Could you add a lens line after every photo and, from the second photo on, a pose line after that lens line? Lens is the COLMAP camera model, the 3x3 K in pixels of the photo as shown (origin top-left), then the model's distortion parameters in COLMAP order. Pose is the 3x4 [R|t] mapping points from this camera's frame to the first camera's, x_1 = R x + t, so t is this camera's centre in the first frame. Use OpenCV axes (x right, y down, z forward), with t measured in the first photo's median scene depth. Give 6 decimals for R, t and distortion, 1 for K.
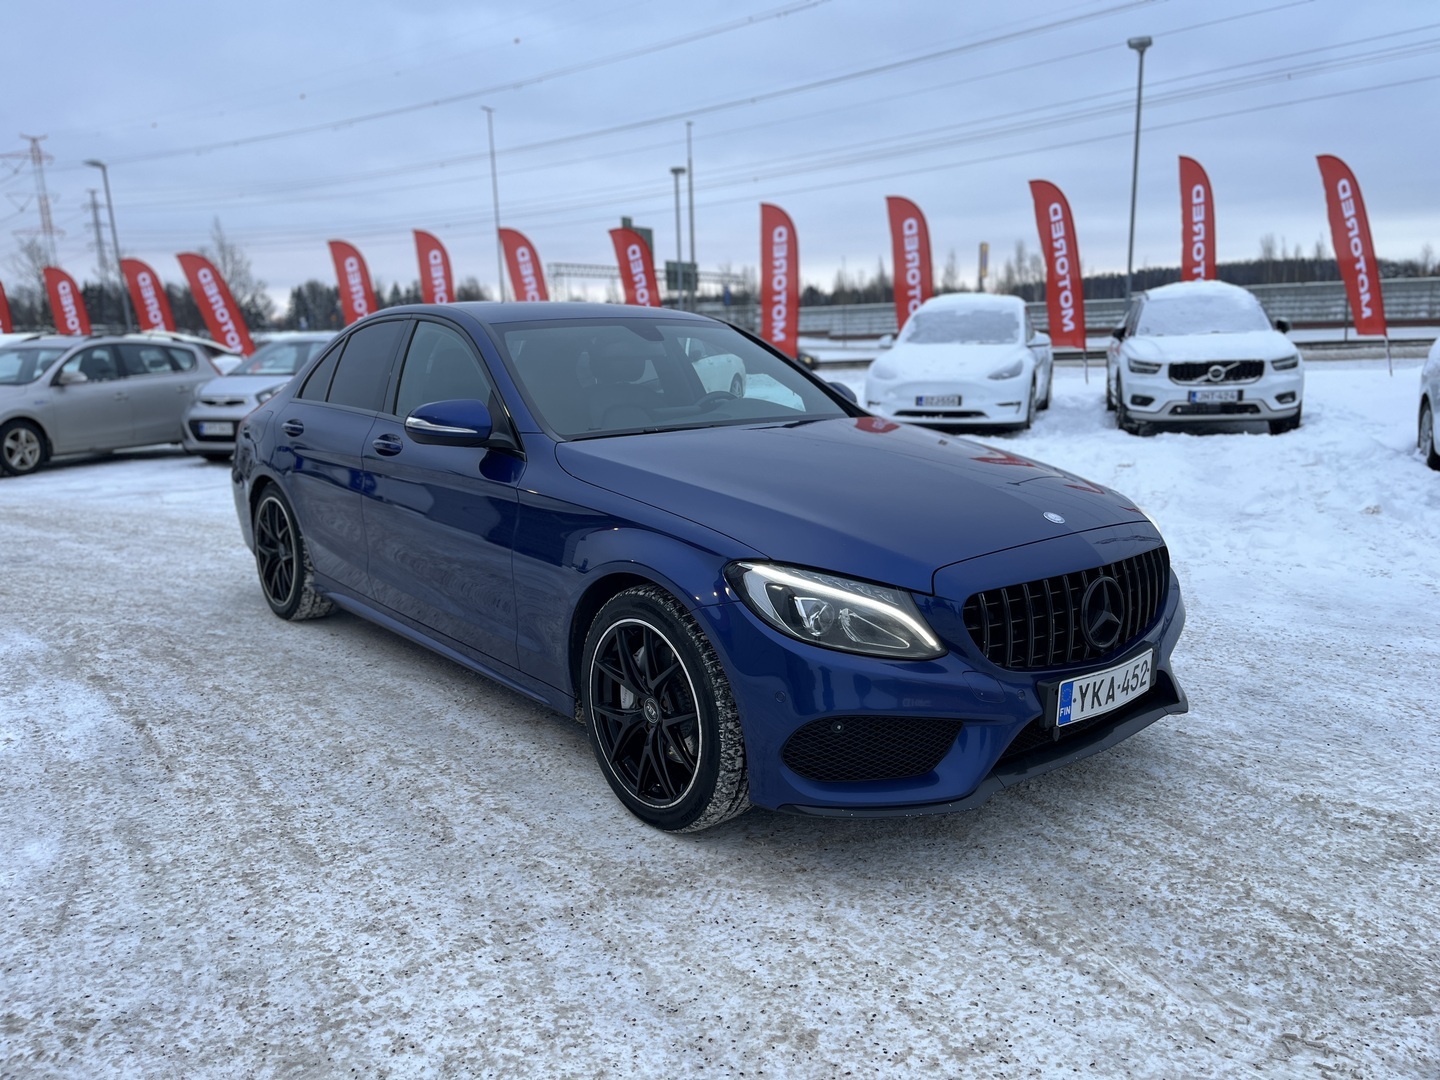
lens RADIAL K [[1091.6, 0, 720.6], [0, 1091.6, 538.4], [0, 0, 1]] dist [0.030612, -0.018662]
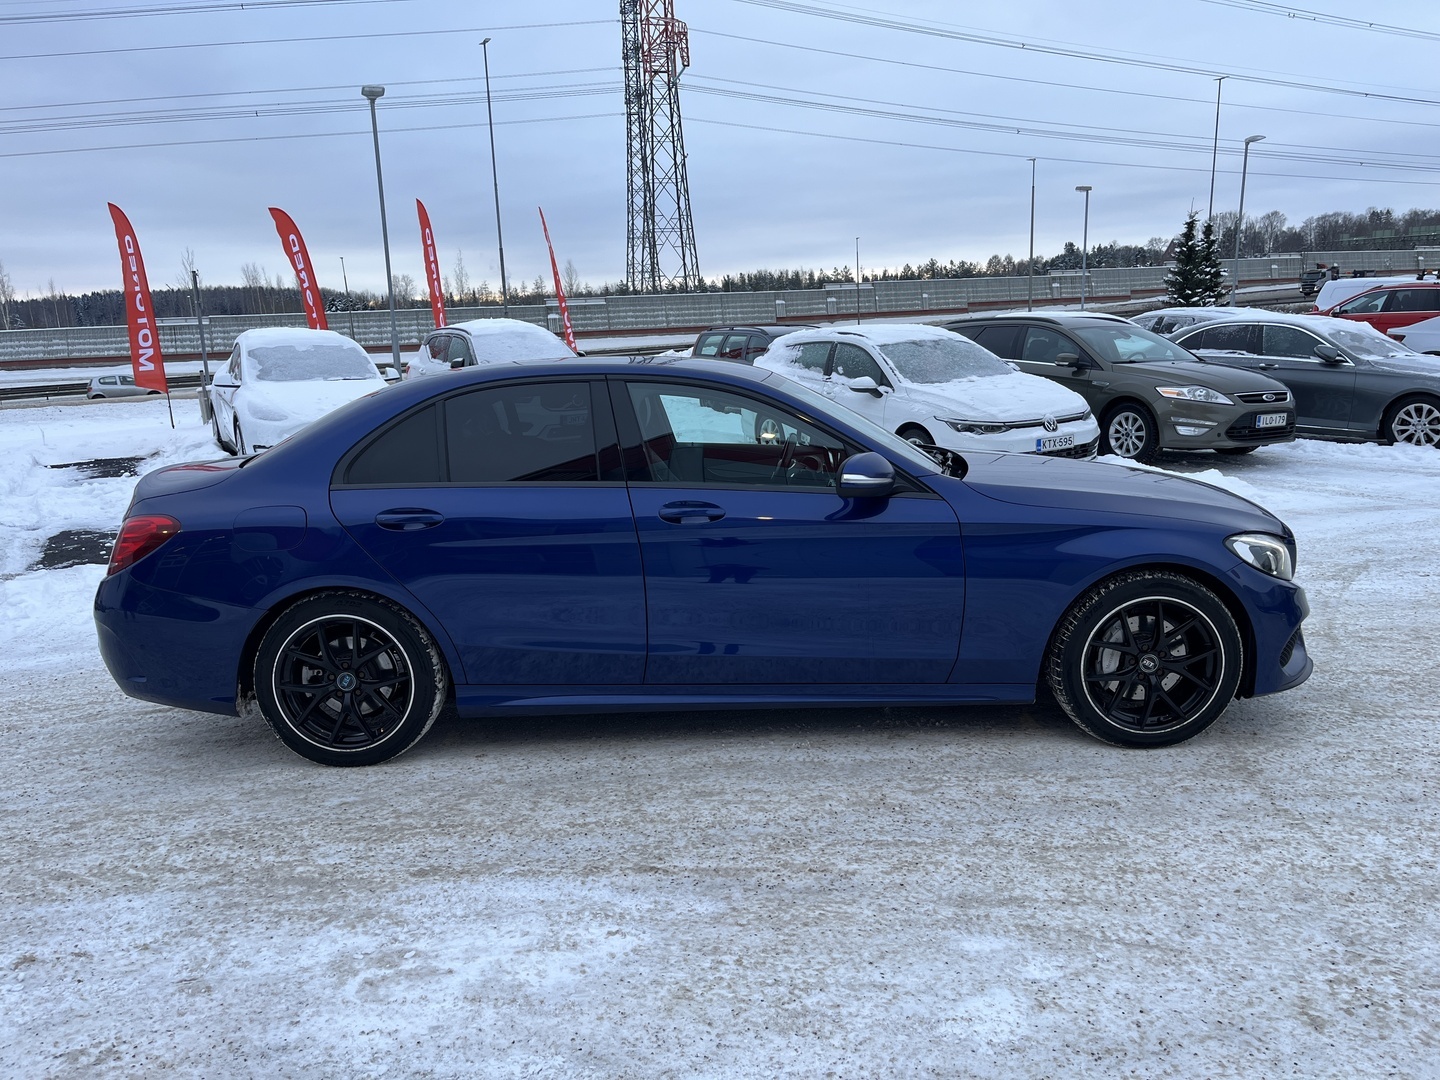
lens RADIAL K [[1091.6, 0, 717.6], [0, 1091.6, 544.6], [0, 0, 1]] dist [0.030612, -0.018662]
pose [[0.647005, -0.150367, 0.747512, -1.489146], [0.163237, 0.984948, 0.056840, -0.158990], [-0.744808, 0.085246, 0.661811, 0.525340]]
